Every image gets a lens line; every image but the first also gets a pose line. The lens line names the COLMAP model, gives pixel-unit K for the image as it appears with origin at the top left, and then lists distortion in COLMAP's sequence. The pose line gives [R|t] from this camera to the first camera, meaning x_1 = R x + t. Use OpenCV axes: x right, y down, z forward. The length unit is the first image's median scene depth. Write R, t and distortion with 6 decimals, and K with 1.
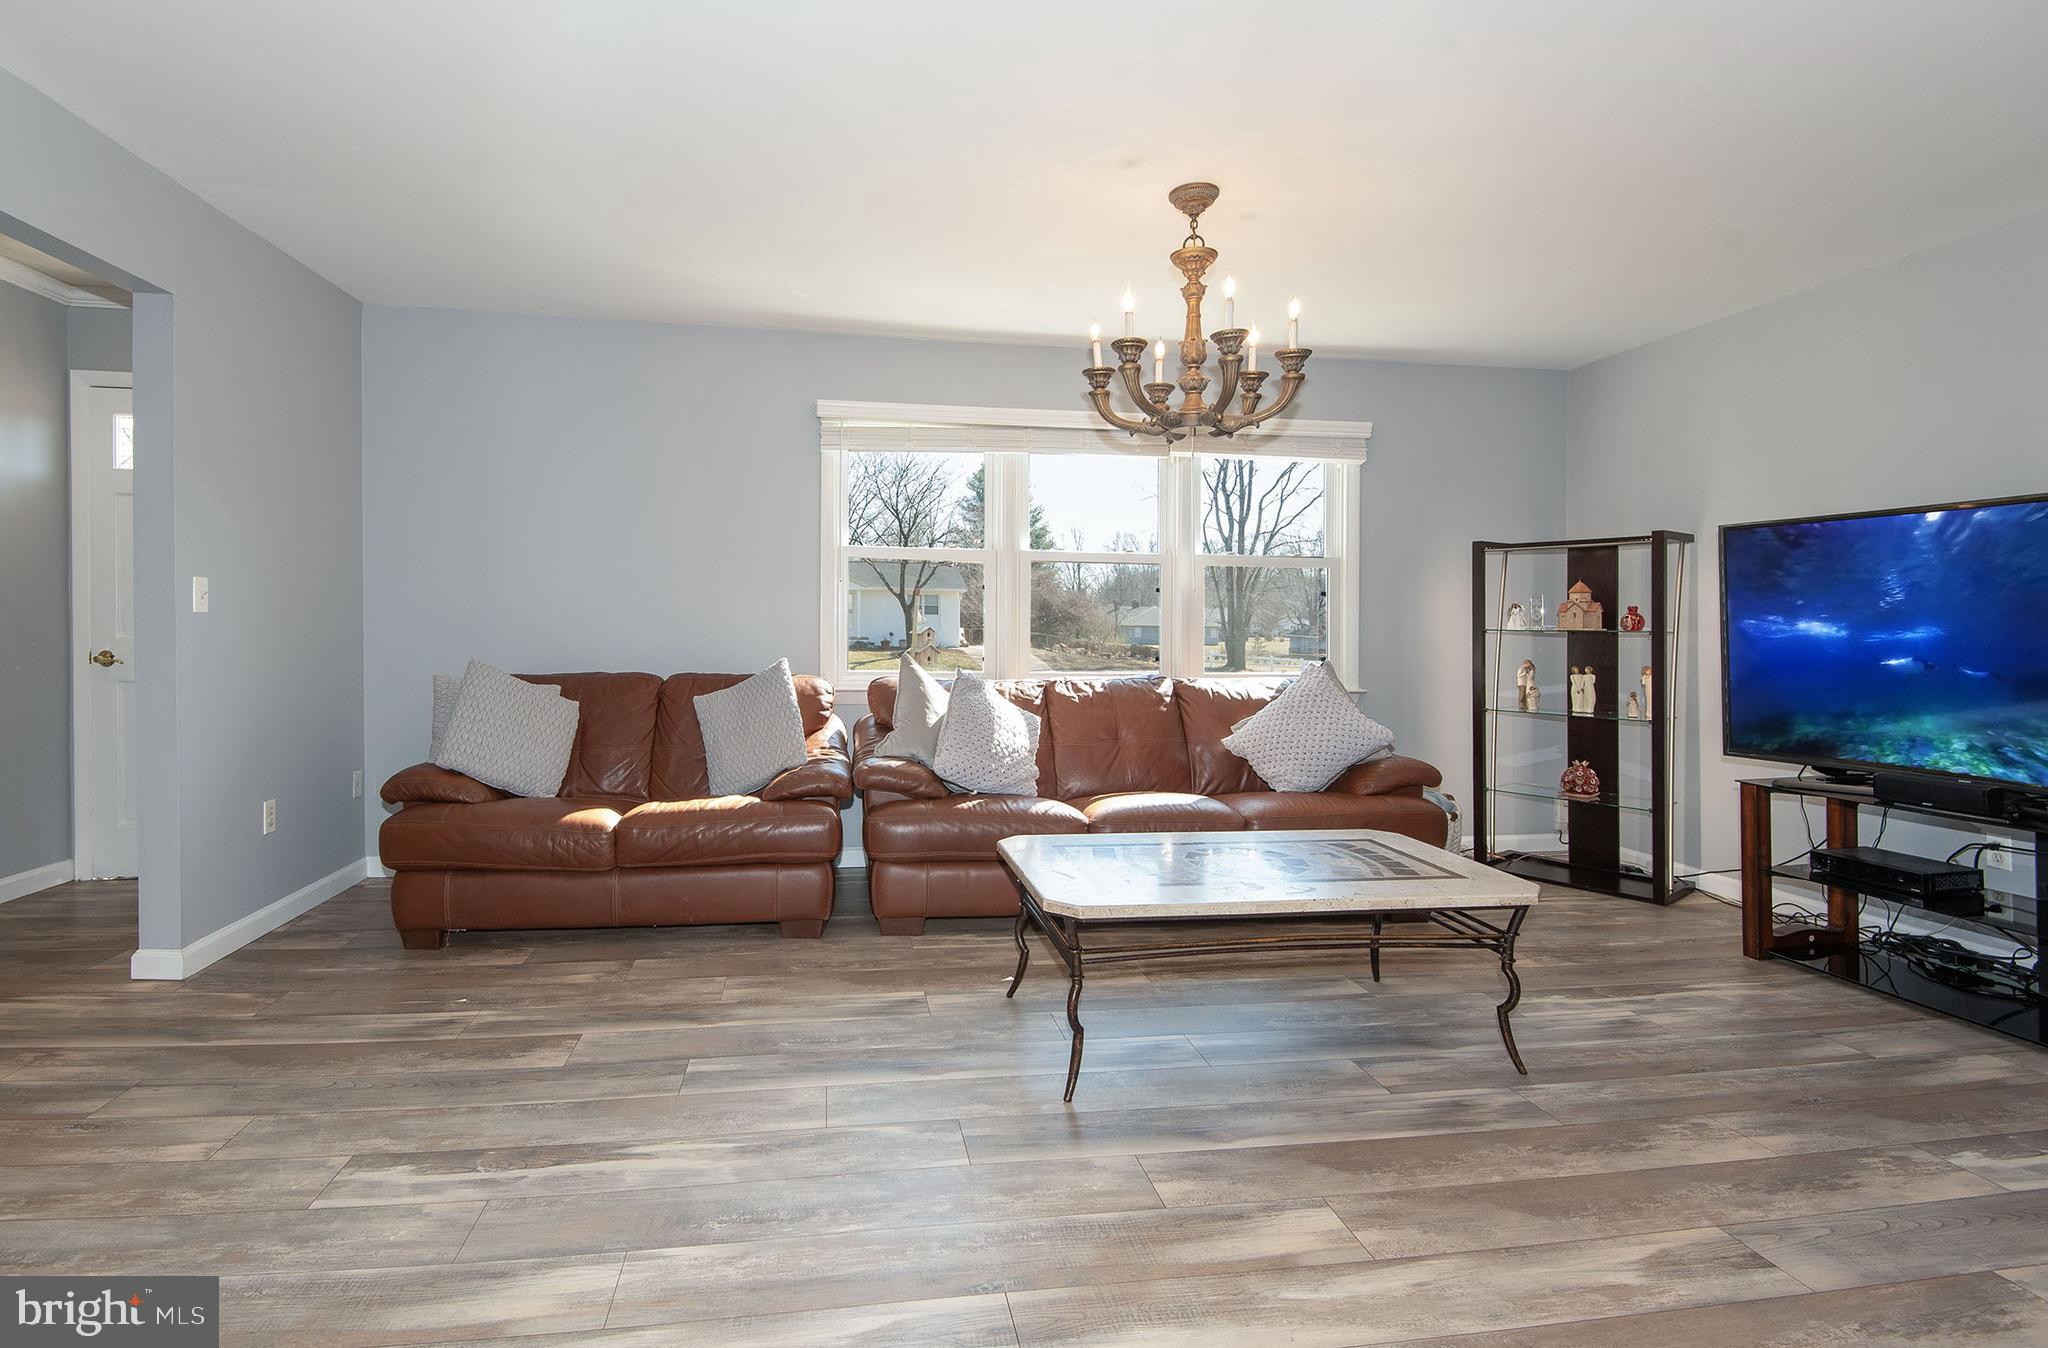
lens RADIAL K [[1010.5, 0, 1019.5], [0, 1010.5, 618.1], [0, 0, 1]] dist [-0.031261, -0.000013]
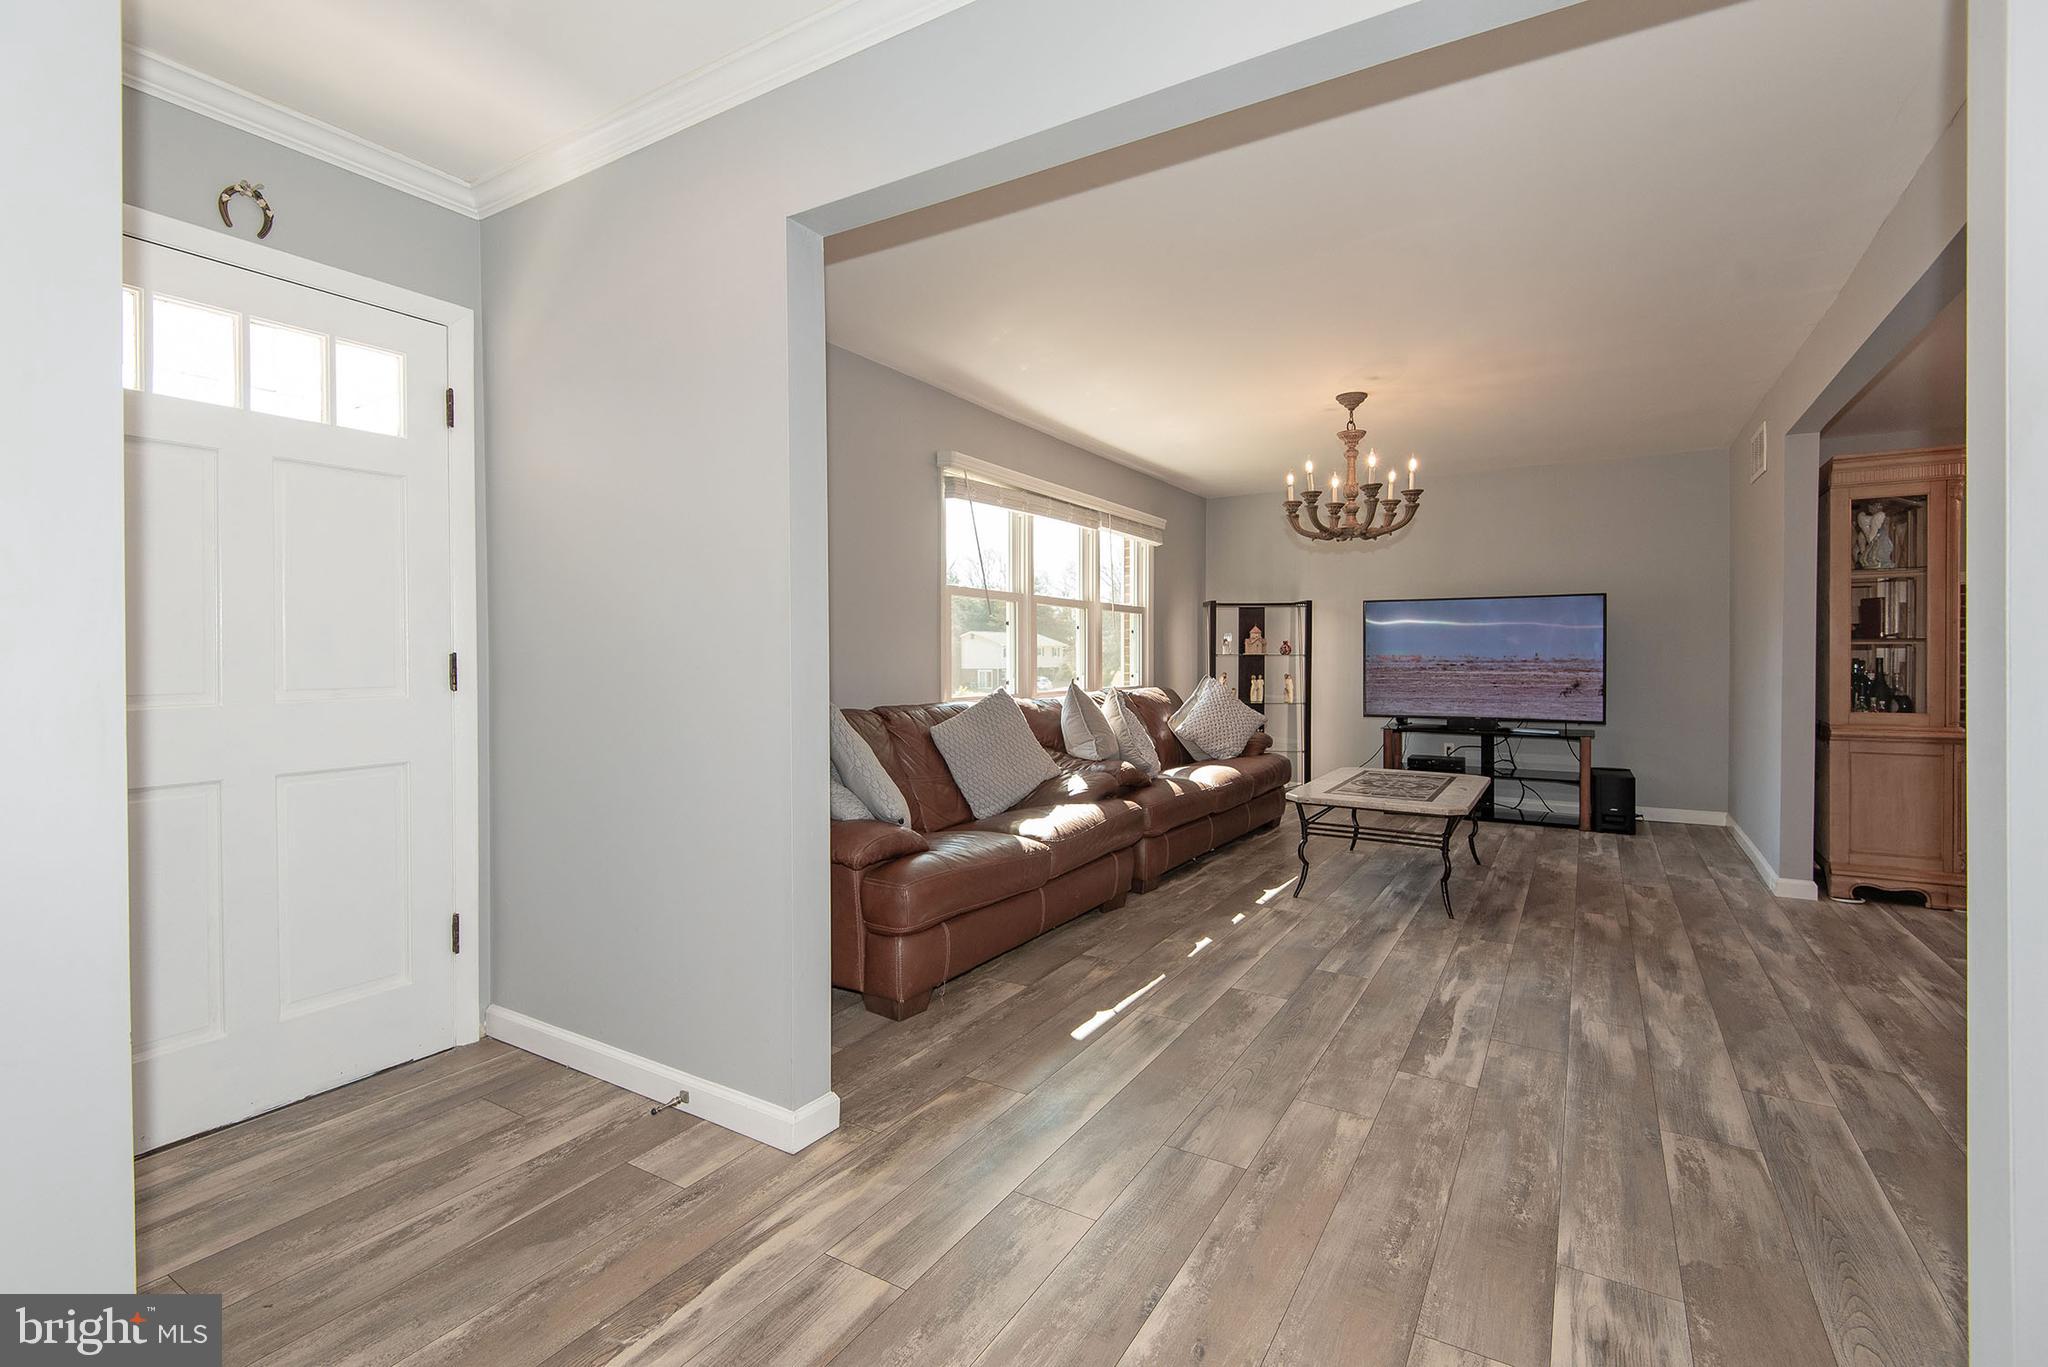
lens RADIAL K [[921.8, 0, 1024.9], [0, 921.8, 645.8], [0, 0, 1]] dist [0.000826, 0.000001]
pose [[0.625895, -0.003533, 0.779899, -0.993310], [0.004212, 0.999990, 0.001150, -0.004265], [-0.779896, 0.002565, 0.625904, 0.327599]]
